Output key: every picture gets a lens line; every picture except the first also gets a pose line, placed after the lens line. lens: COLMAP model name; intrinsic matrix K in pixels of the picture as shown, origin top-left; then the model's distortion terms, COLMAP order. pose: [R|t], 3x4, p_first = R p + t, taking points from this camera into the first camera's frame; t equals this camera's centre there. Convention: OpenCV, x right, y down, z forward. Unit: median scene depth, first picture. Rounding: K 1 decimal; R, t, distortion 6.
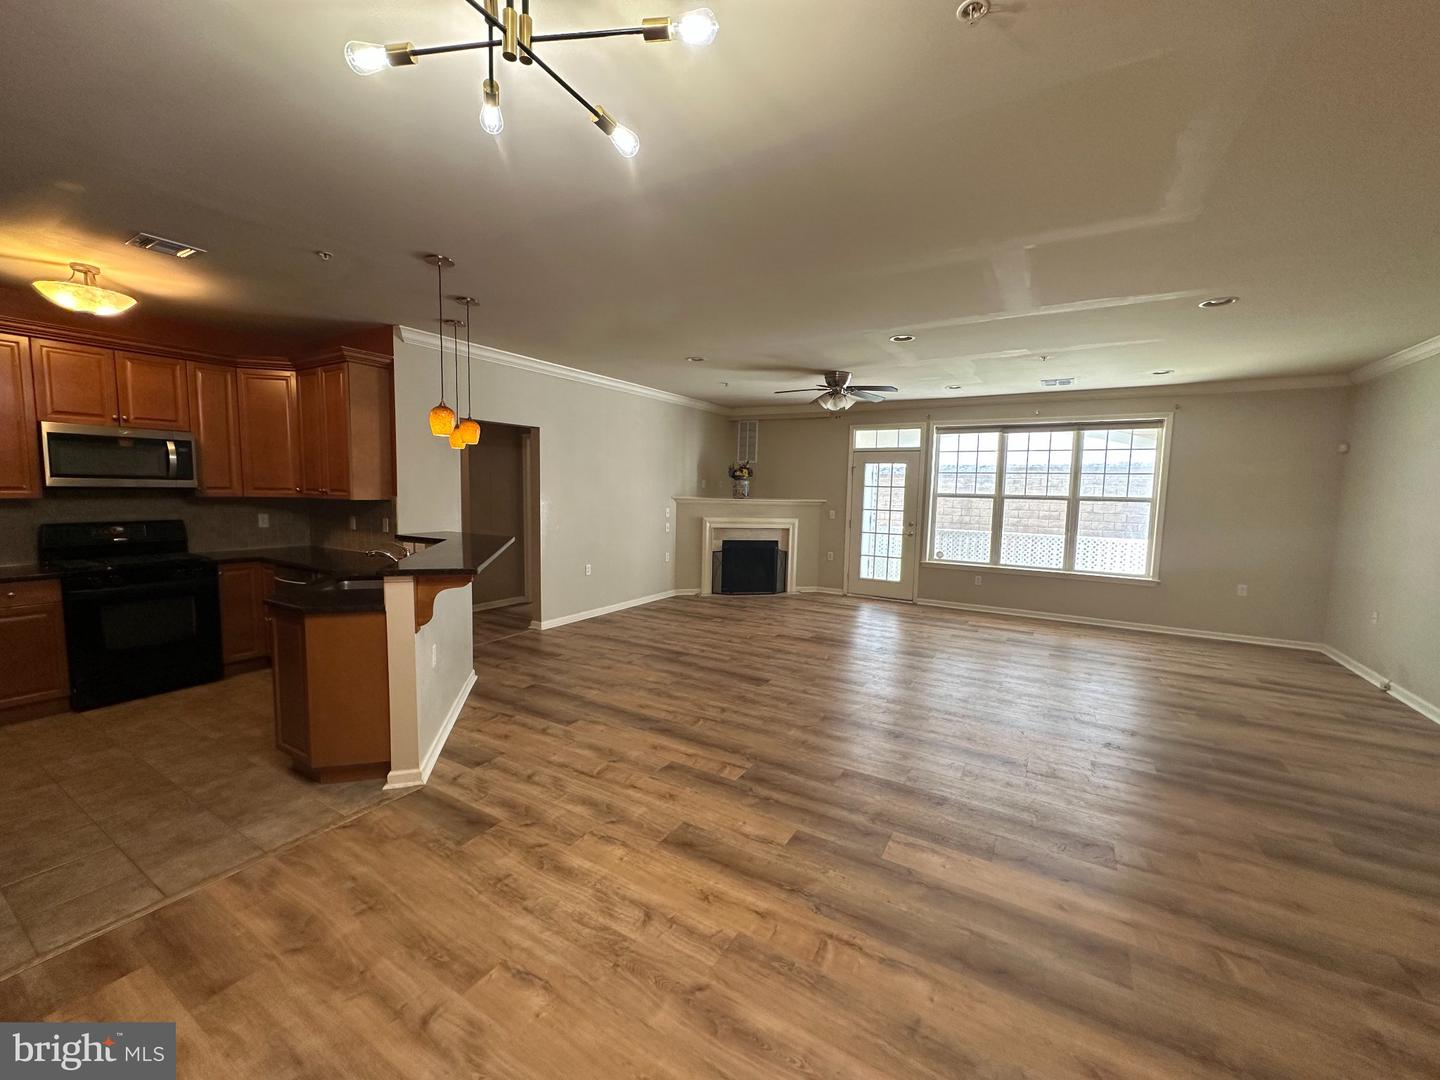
lens RADIAL K [[575.5, 0, 720.0], [0, 575.5, 540.0], [0, 0, 1]] dist [-0.000884, -0.000093]
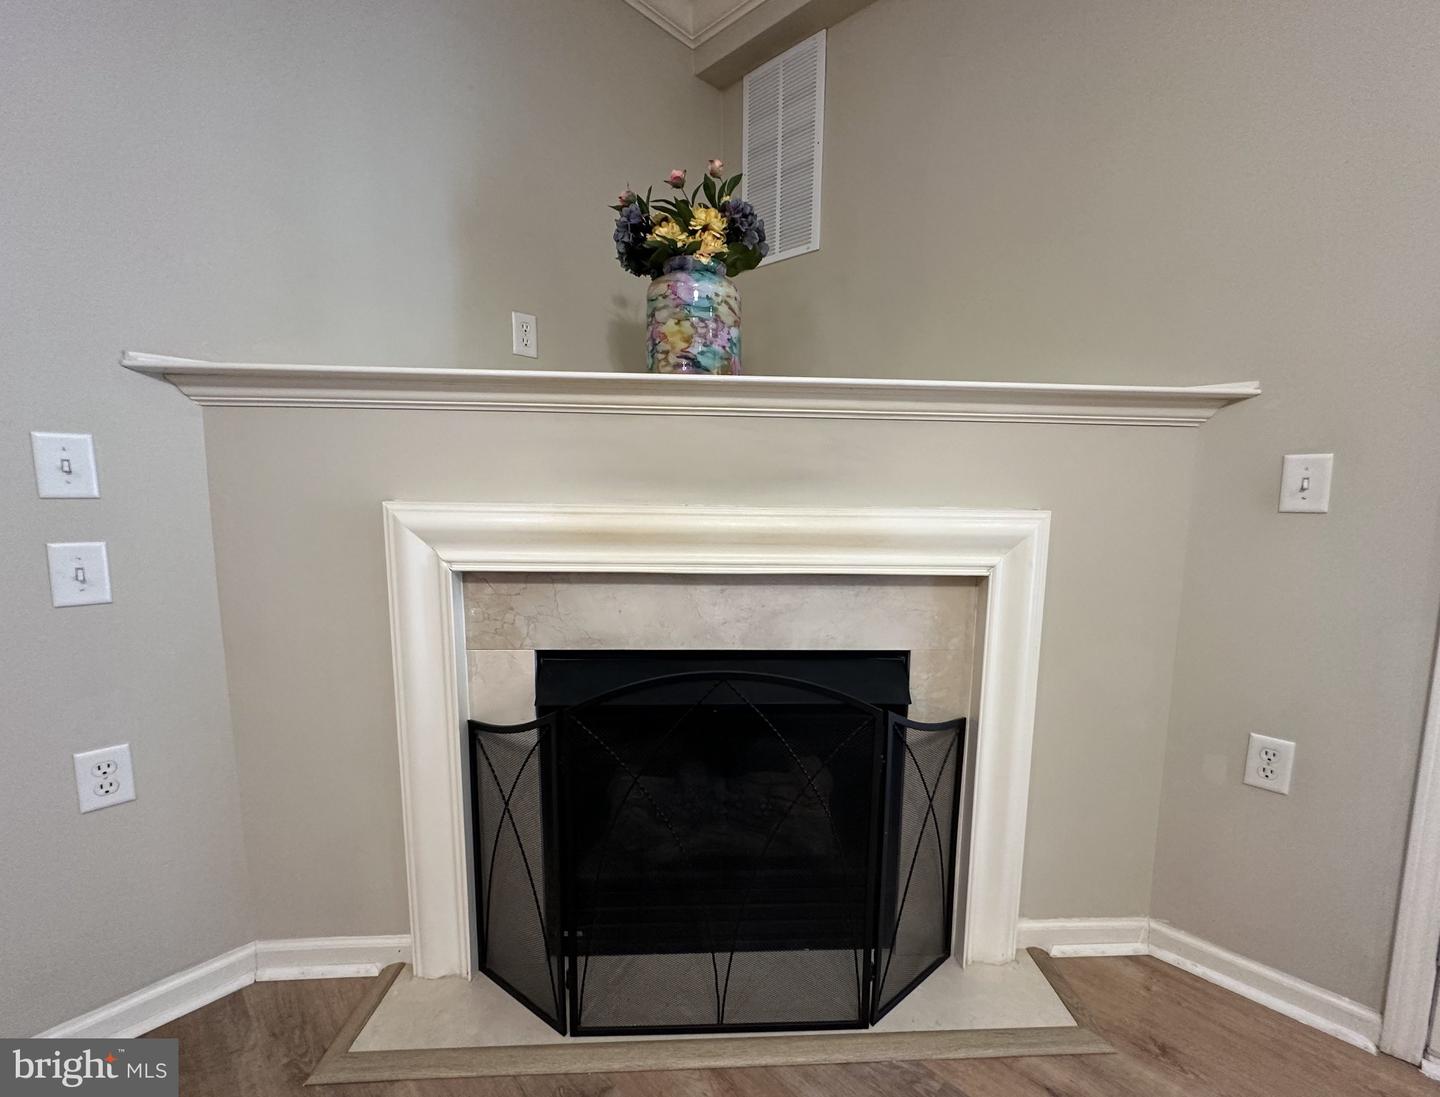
lens RADIAL K [[588.2, 0, 720.0], [0, 588.2, 548.5], [0, 0, 1]] dist [-0.000020, 0.000006]
pose [[0.980818, 0.017294, -0.194157, 0.137254], [-0.011181, 0.999408, 0.032540, -0.052798], [0.194605, -0.029745, 0.980431, 1.411384]]
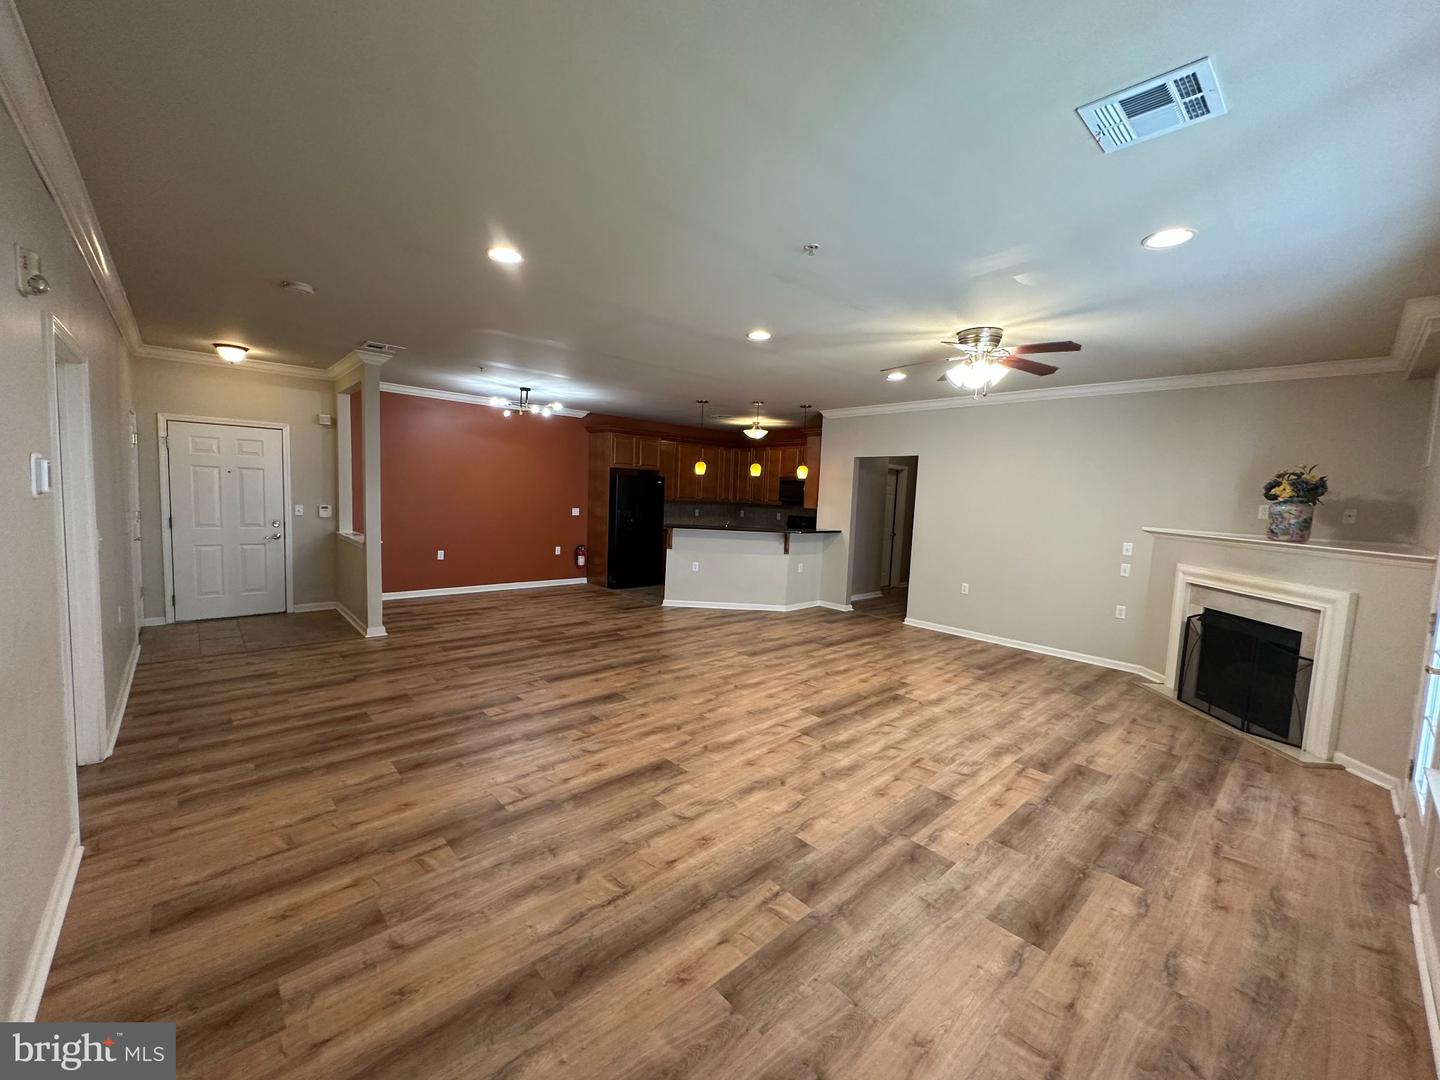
lens RADIAL K [[577.8, 0, 721.0], [0, 577.8, 534.5], [0, 0, 1]] dist [-0.001398, -0.000206]
pose [[-0.283049, 0.041269, -0.958217, 1.146164], [-0.130035, 0.988198, 0.080972, -0.090371], [0.950250, 0.147521, -0.274342, 1.135362]]
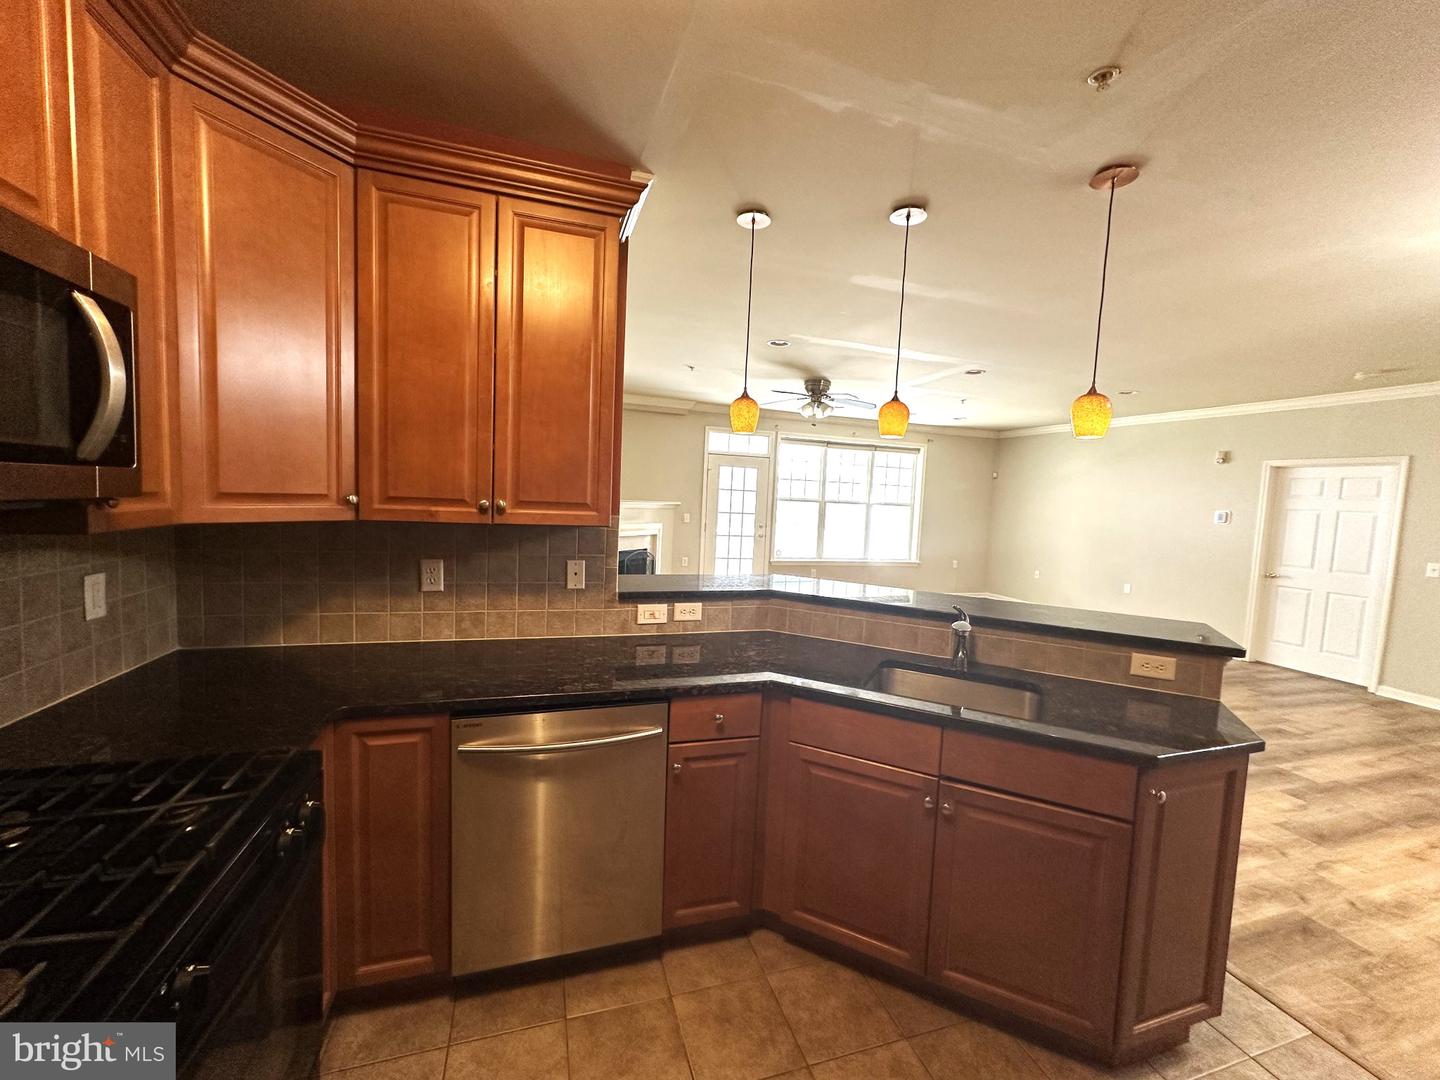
lens RADIAL K [[576.2, 0, 713.9], [0, 576.2, 540.4], [0, 0, 1]] dist [0.001005, 0.000296]
pose [[0.662329, -0.048988, 0.747610, -0.816222], [0.036535, 0.998785, 0.033079, -0.062291], [-0.748321, 0.005405, 0.663314, 0.561568]]
